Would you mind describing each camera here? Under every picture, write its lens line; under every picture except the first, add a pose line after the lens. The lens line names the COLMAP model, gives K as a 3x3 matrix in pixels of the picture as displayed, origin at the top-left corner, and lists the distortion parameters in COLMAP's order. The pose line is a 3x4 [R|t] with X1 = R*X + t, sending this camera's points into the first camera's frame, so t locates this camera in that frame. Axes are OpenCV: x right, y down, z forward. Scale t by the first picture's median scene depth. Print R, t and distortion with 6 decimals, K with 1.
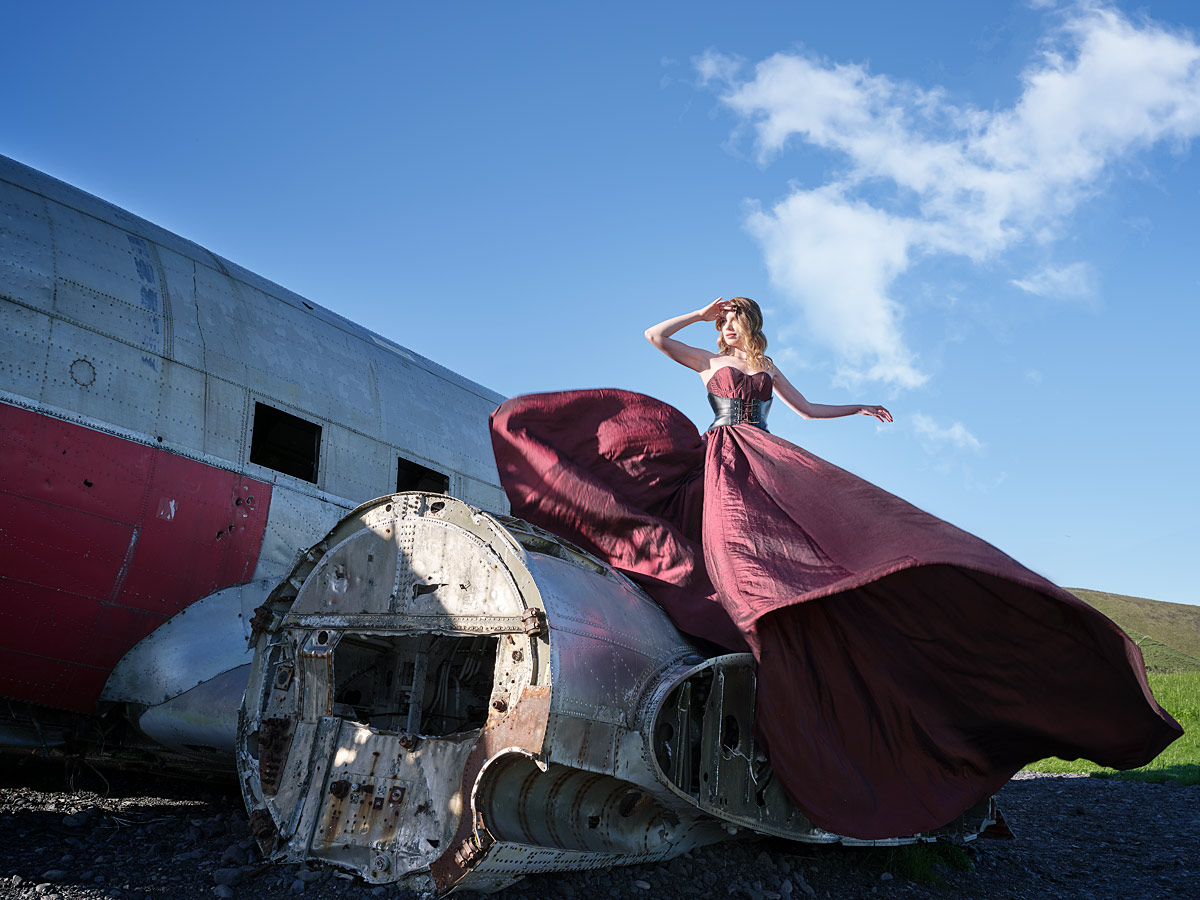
lens RADIAL K [[1287.2, 0, 608.5], [0, 1287.2, 461.4], [0, 0, 1]] dist [0.014630, 0.000000]
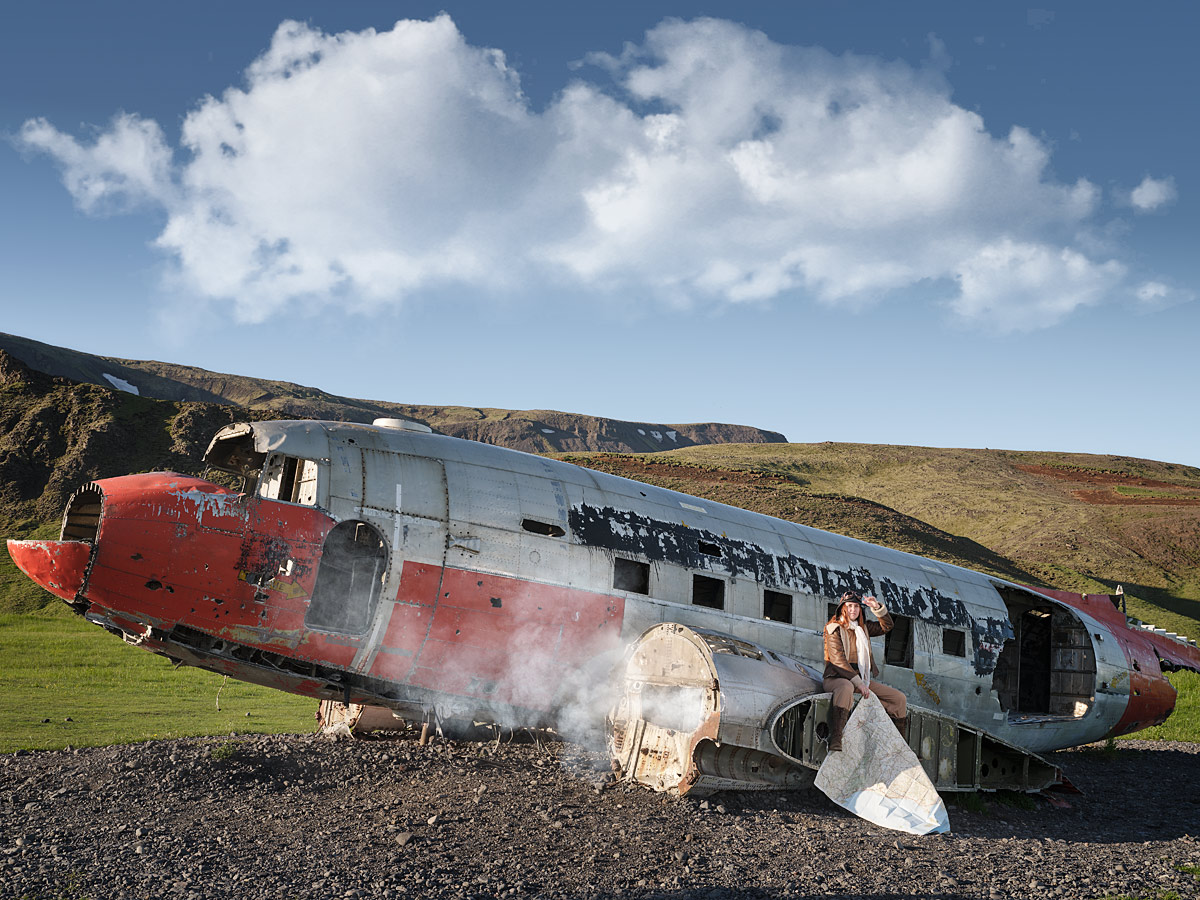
lens RADIAL K [[1287.2, 0, 604.6], [0, 1287.2, 444.5], [0, 0, 1]] dist [0.014630, 0.000000]
pose [[0.941871, -0.049879, -0.332252, 0.517933], [0.054925, 0.998474, 0.005806, -0.314344], [0.331455, -0.023718, 0.943173, -1.196563]]
